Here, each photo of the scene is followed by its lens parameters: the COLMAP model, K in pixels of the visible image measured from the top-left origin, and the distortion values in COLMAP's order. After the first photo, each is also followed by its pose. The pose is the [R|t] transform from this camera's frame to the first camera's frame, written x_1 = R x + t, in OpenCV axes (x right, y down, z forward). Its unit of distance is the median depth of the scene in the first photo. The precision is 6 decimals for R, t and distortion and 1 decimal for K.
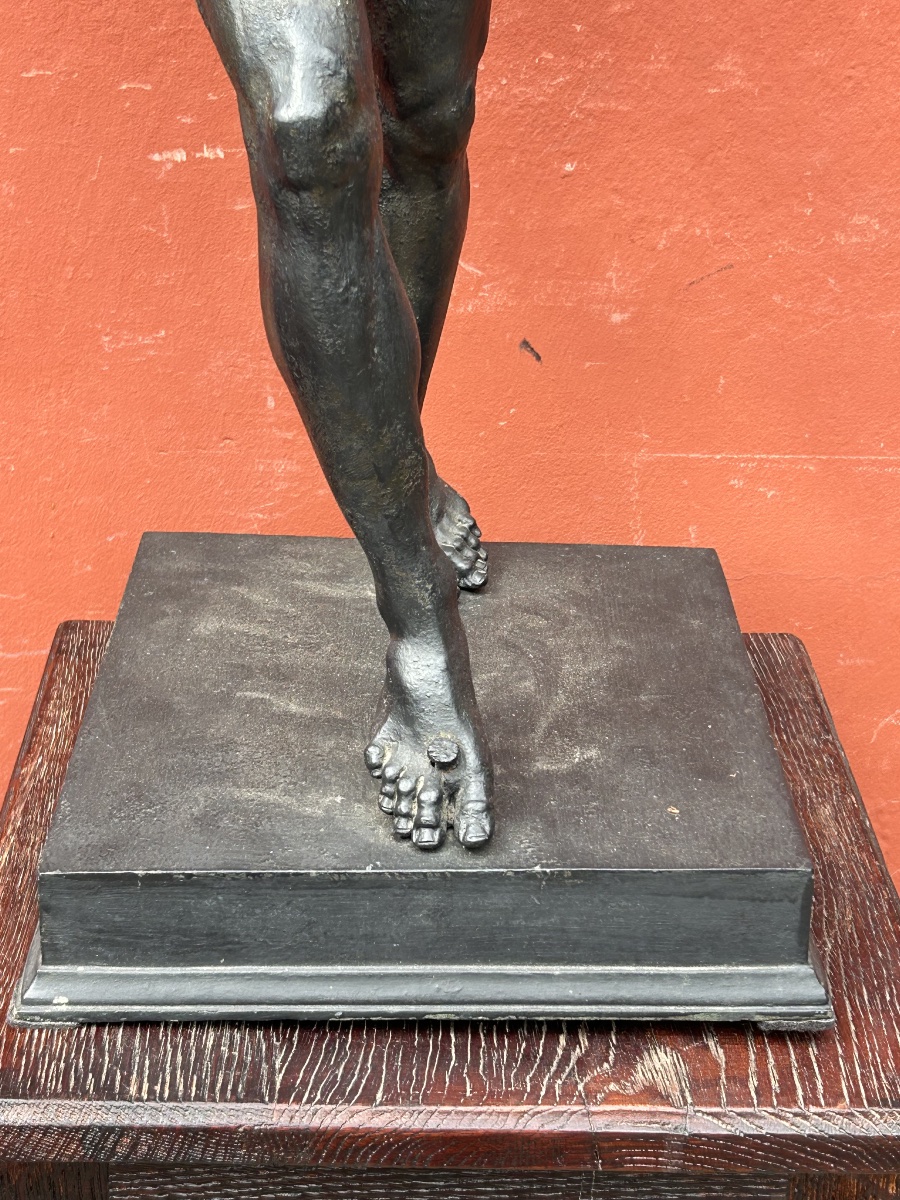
lens RADIAL K [[2192.0, 0, 447.0], [0, 2192.0, 616.8], [0, 0, 1]] dist [0.125208, 0.000000]
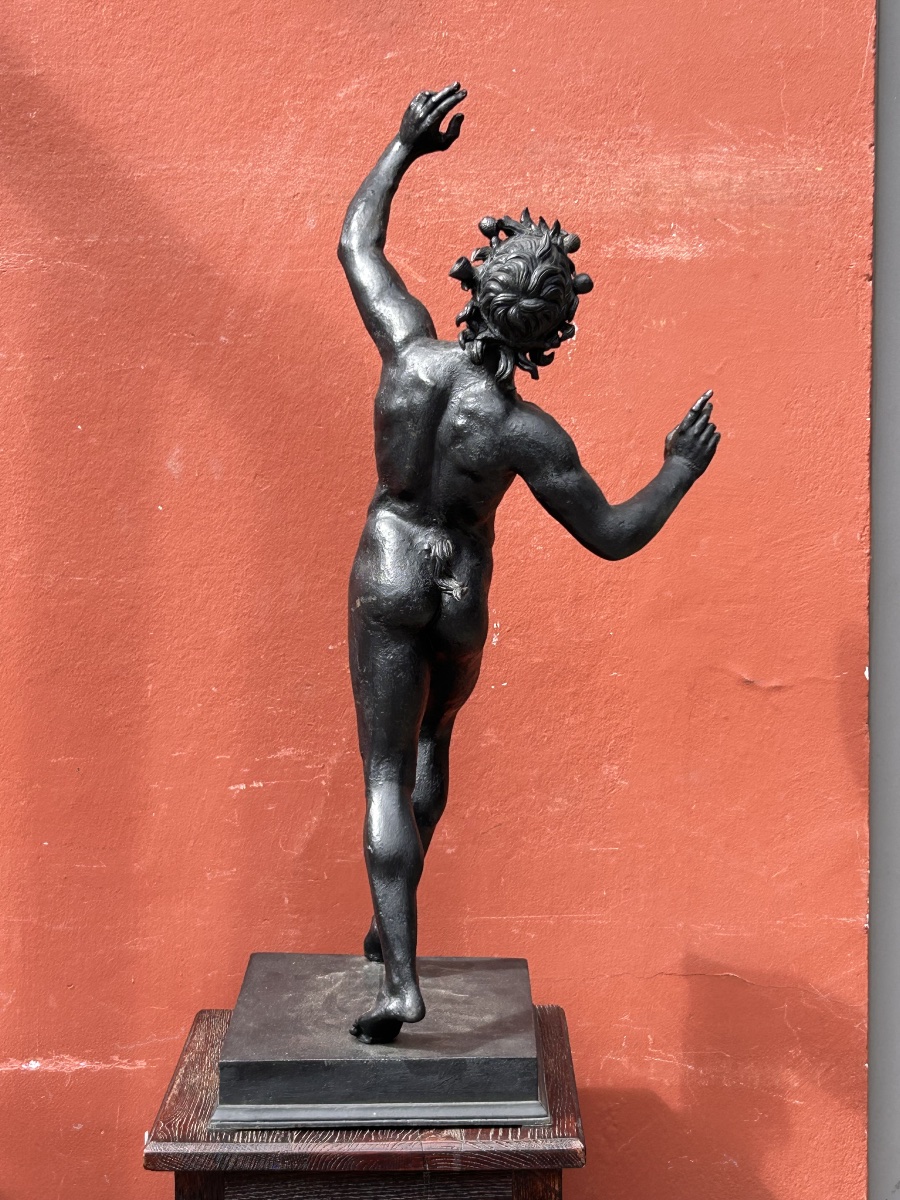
lens RADIAL K [[2192.0, 0, 421.7], [0, 2192.0, 617.6], [0, 0, 1]] dist [0.125208, 0.000000]
pose [[0.998002, -0.055304, -0.030536, 0.160642], [0.042237, 0.943570, -0.328469, 0.431910], [0.046979, 0.326523, 0.944021, -1.337455]]
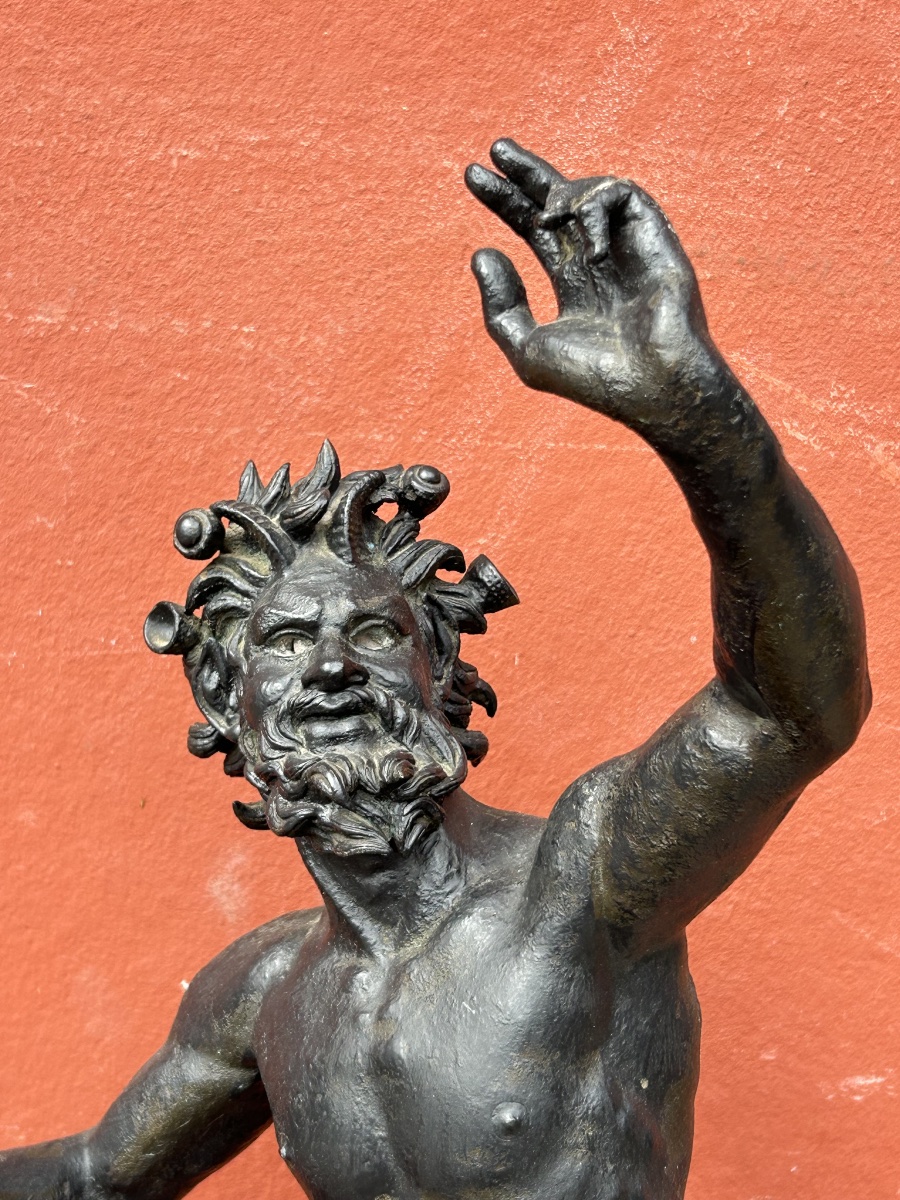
lens RADIAL K [[2192.0, 0, 445.9], [0, 2192.0, 603.1], [0, 0, 1]] dist [0.125208, 0.000000]
pose [[0.996774, 0.048223, -0.064151, -0.041100], [-0.054880, 0.992806, -0.106415, -0.639728], [0.058558, 0.109592, 0.992250, 0.021059]]
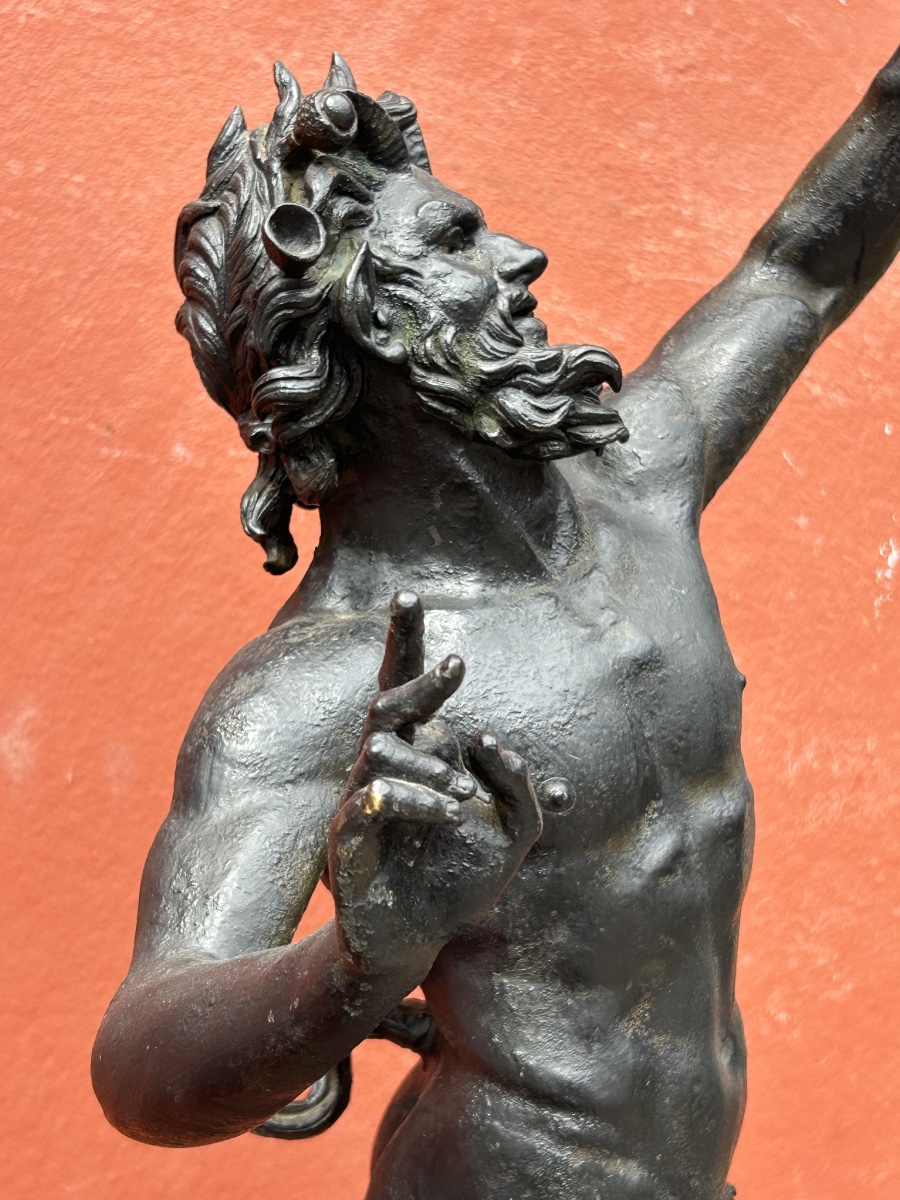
lens RADIAL K [[2192.0, 0, 472.1], [0, 2192.0, 603.3], [0, 0, 1]] dist [0.125208, 0.000000]
pose [[0.910652, 0.080092, 0.405337, -0.429250], [0.100462, 0.908668, -0.405252, -0.236431], [-0.400774, 0.409764, 0.819435, 0.109893]]
